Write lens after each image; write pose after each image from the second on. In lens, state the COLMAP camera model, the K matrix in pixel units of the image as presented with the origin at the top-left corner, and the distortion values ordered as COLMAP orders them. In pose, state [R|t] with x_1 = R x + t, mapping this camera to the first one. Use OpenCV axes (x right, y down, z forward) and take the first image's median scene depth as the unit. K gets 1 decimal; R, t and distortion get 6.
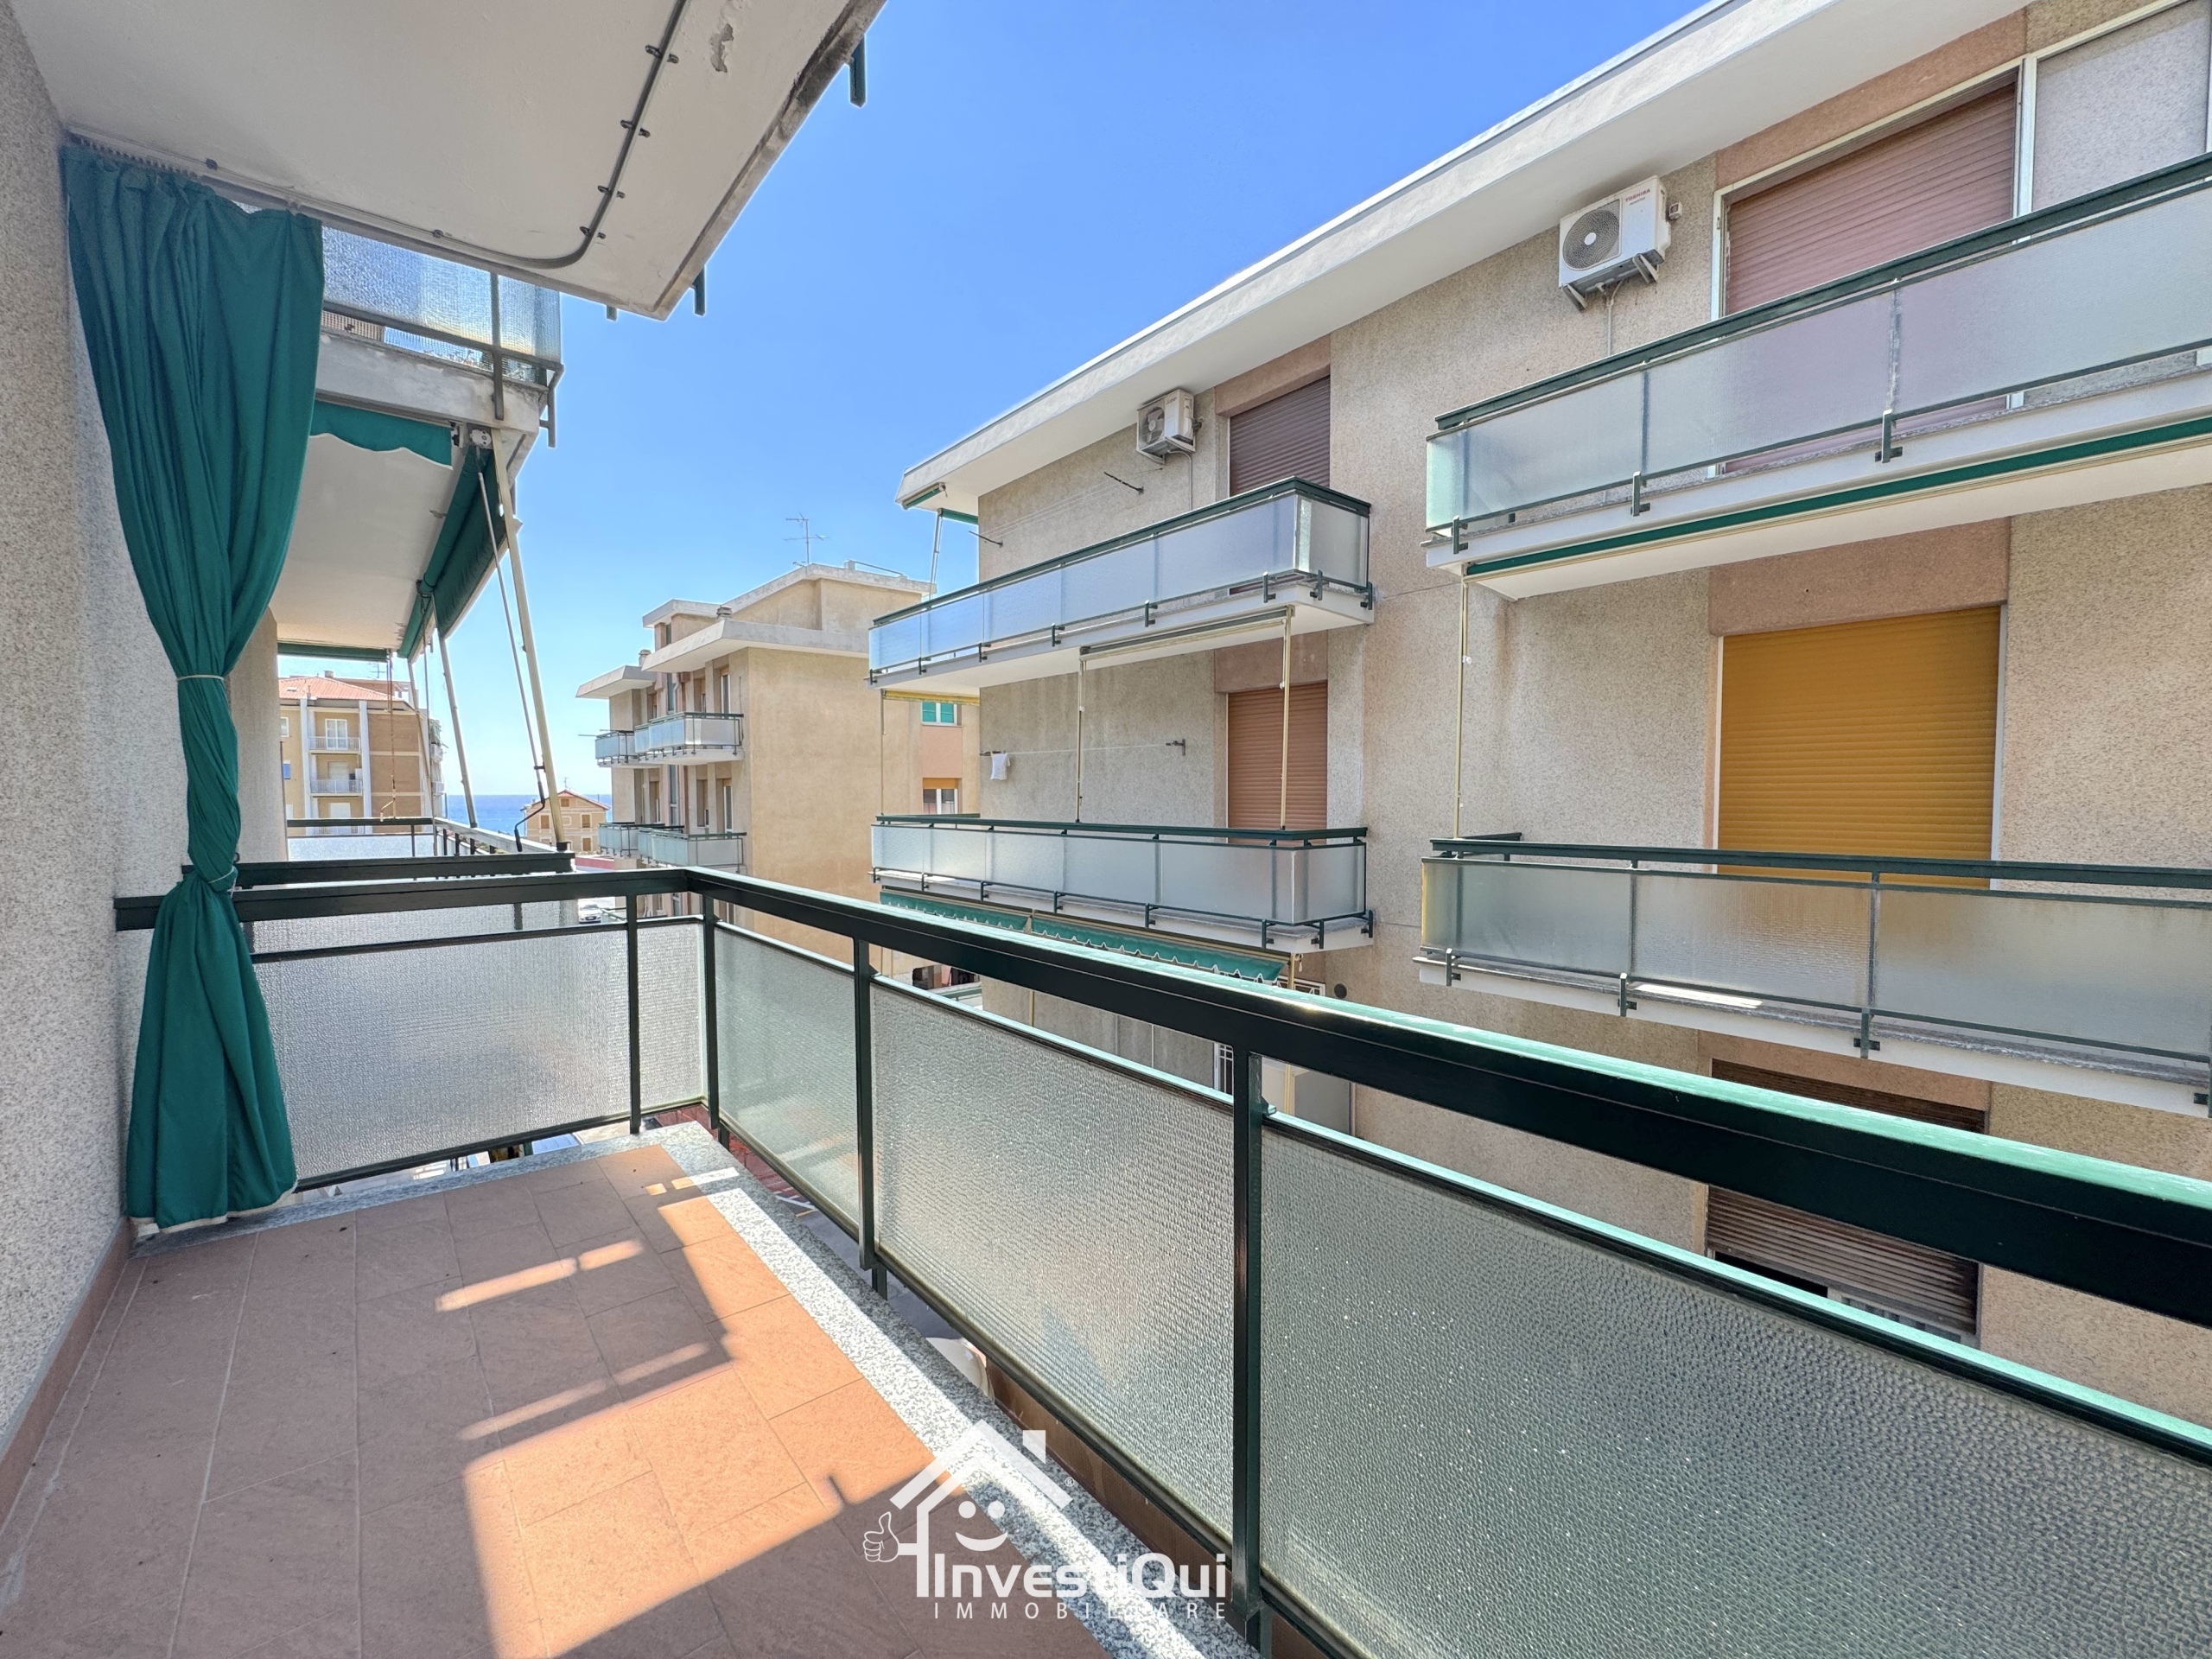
lens RADIAL K [[883.5, 0, 1112.5], [0, 883.5, 824.6], [0, 0, 1]] dist [-0.003798, 0.000814]
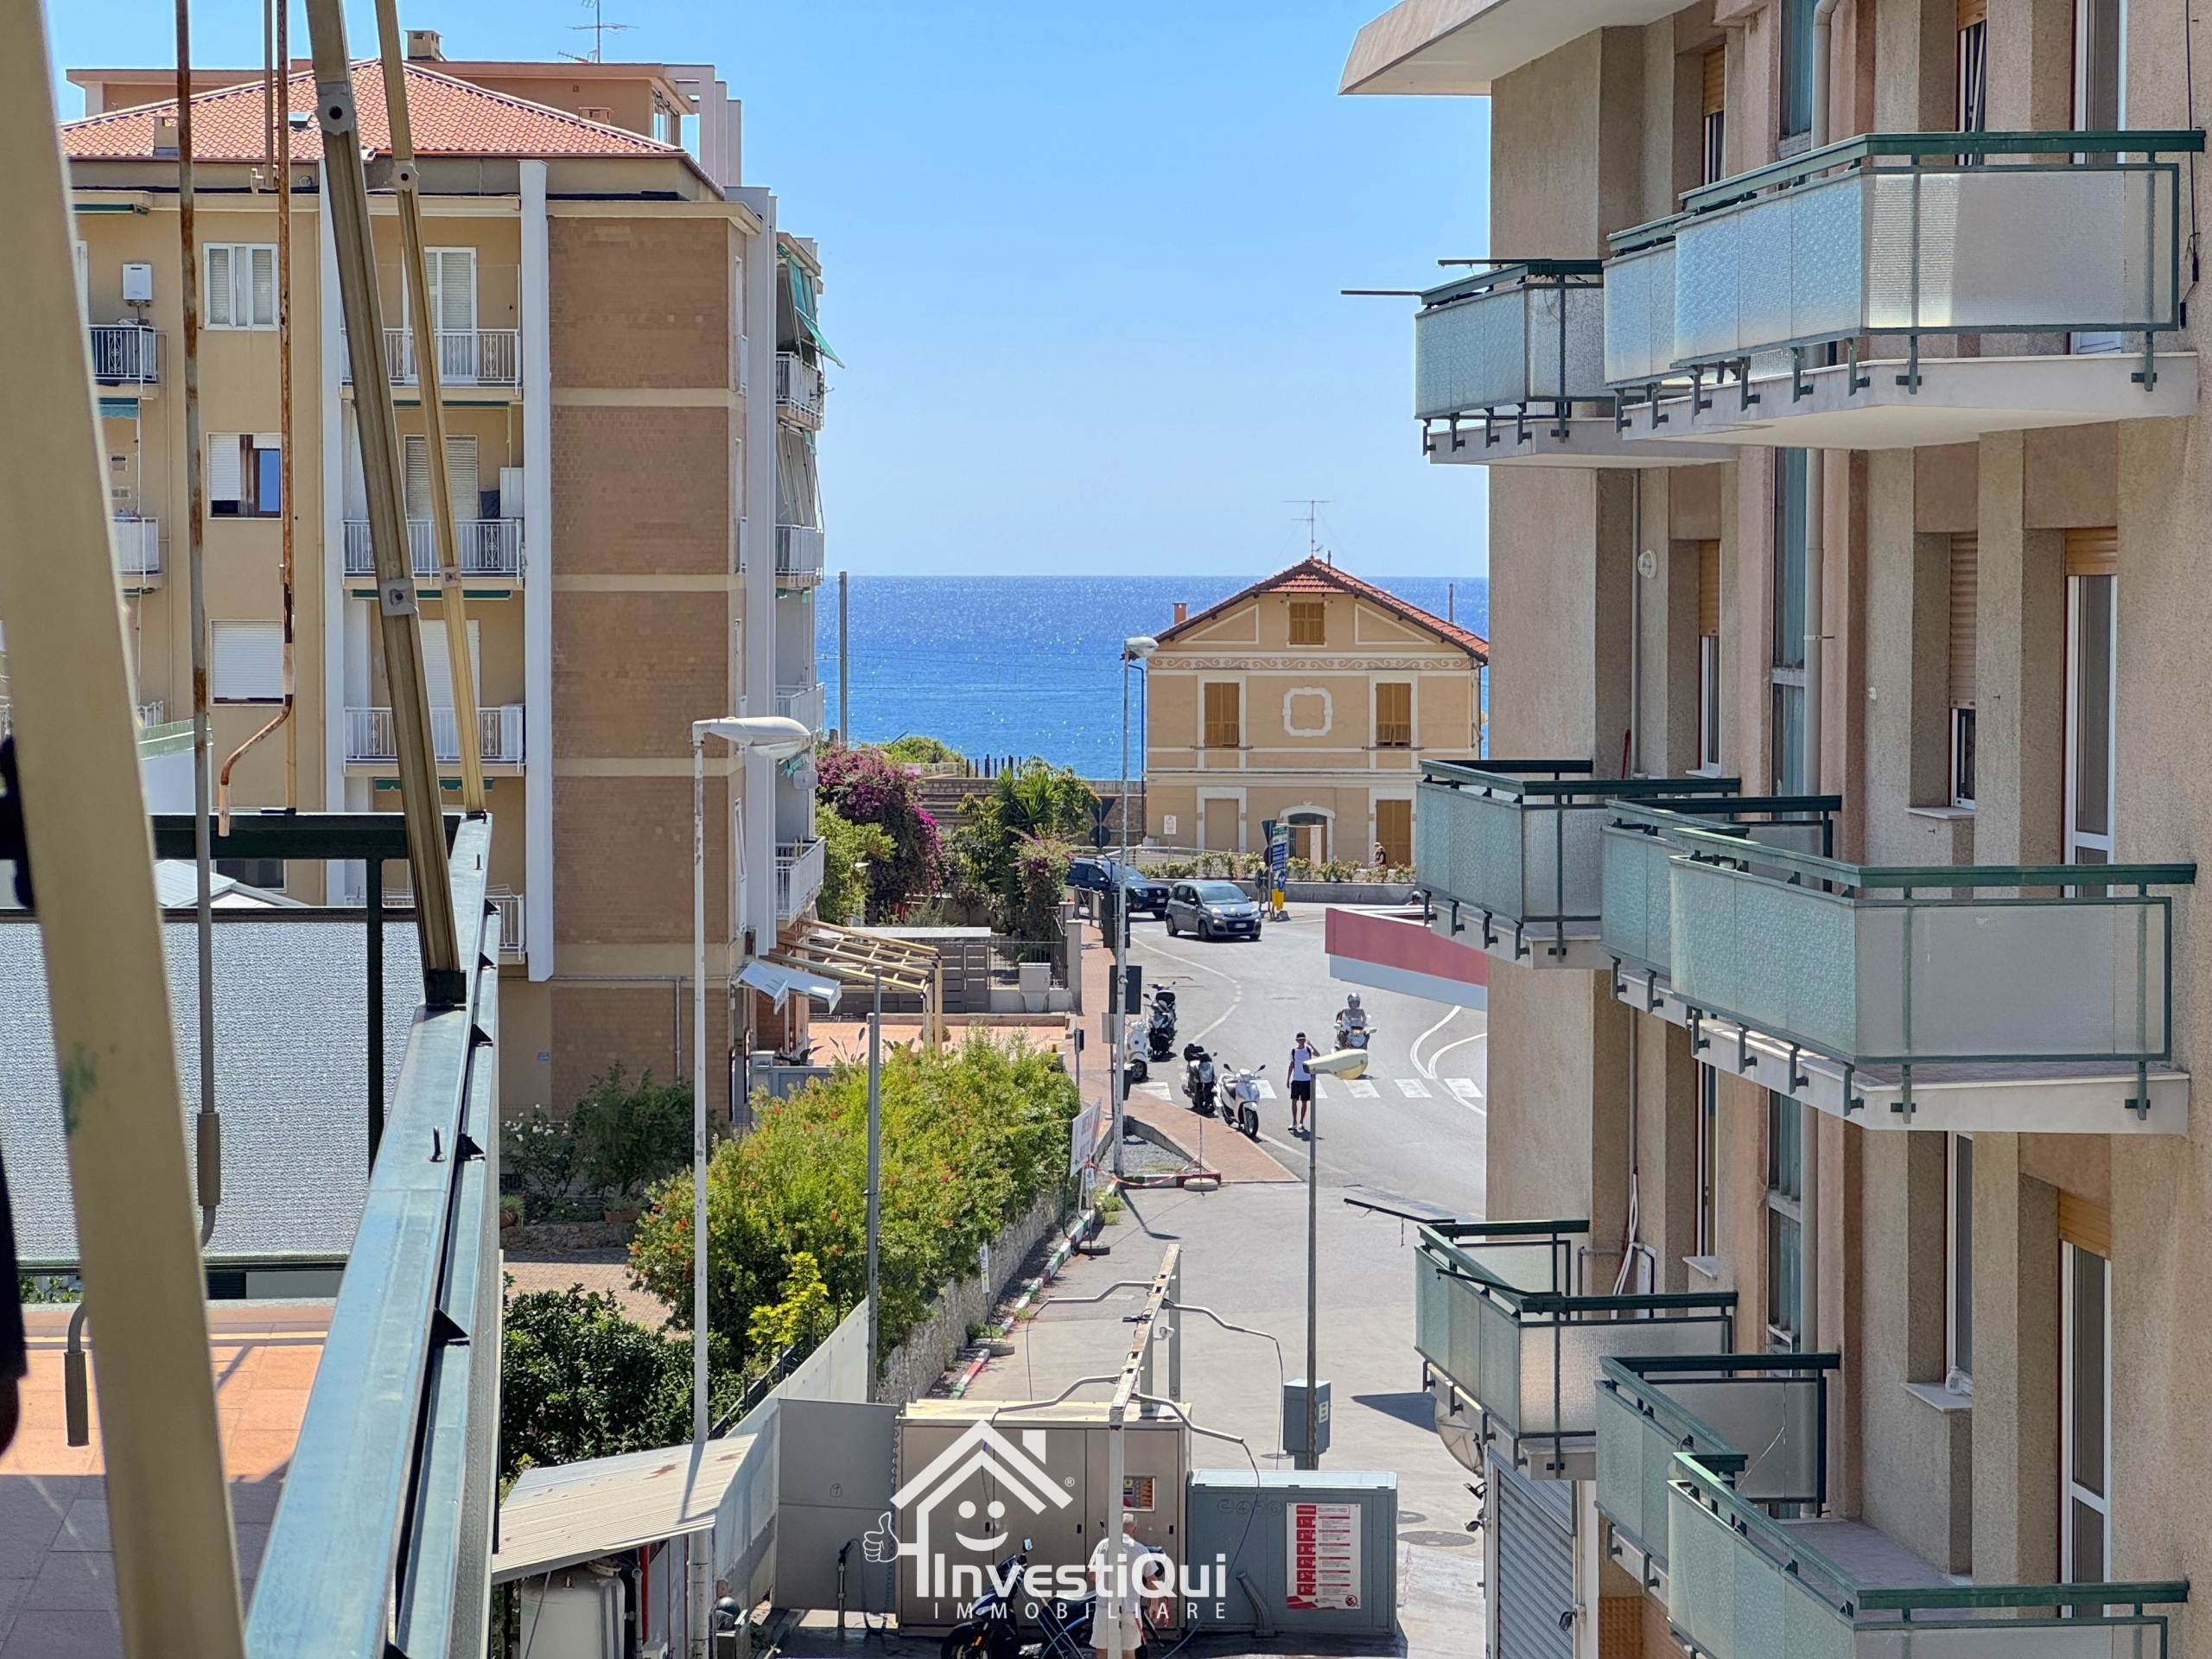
lens RADIAL K [[4913.9, 0, 1106.0], [0, 4913.9, 830.3], [0, 0, 1]] dist [0.222997, 0.000000]
pose [[0.825732, 0.034458, -0.563010, -0.055880], [-0.025553, 0.999393, 0.023689, -0.011467], [0.563484, -0.005174, 0.826111, 0.112563]]
